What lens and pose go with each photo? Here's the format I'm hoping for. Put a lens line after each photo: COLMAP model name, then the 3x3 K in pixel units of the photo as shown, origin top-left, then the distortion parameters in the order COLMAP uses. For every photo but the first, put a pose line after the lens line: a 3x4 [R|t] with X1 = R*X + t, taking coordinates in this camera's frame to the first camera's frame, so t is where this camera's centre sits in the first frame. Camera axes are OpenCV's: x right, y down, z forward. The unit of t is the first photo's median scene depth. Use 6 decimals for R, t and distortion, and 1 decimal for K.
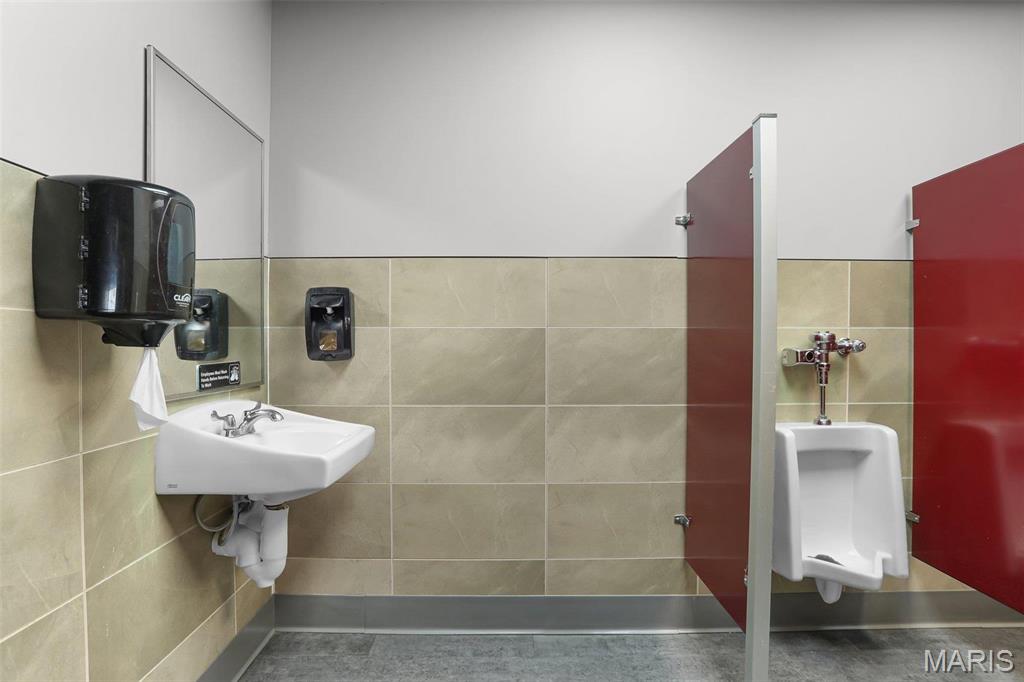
lens RADIAL K [[520.4, 0, 508.6], [0, 520.4, 340.3], [0, 0, 1]] dist [-0.029976, 0.017142]
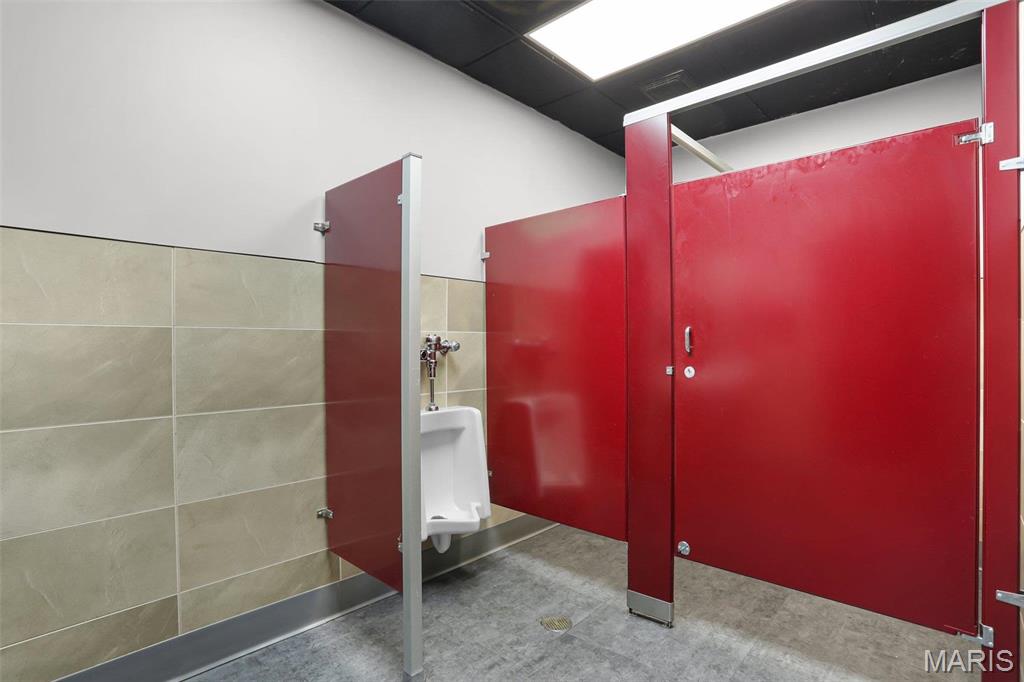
lens RADIAL K [[520.4, 0, 502.9], [0, 520.4, 332.3], [0, 0, 1]] dist [-0.029976, 0.017142]
pose [[0.710025, 0.013897, 0.704040, -0.149111], [-0.001380, 0.999831, -0.018344, 0.000112], [-0.704175, 0.012054, 0.709924, -0.000681]]
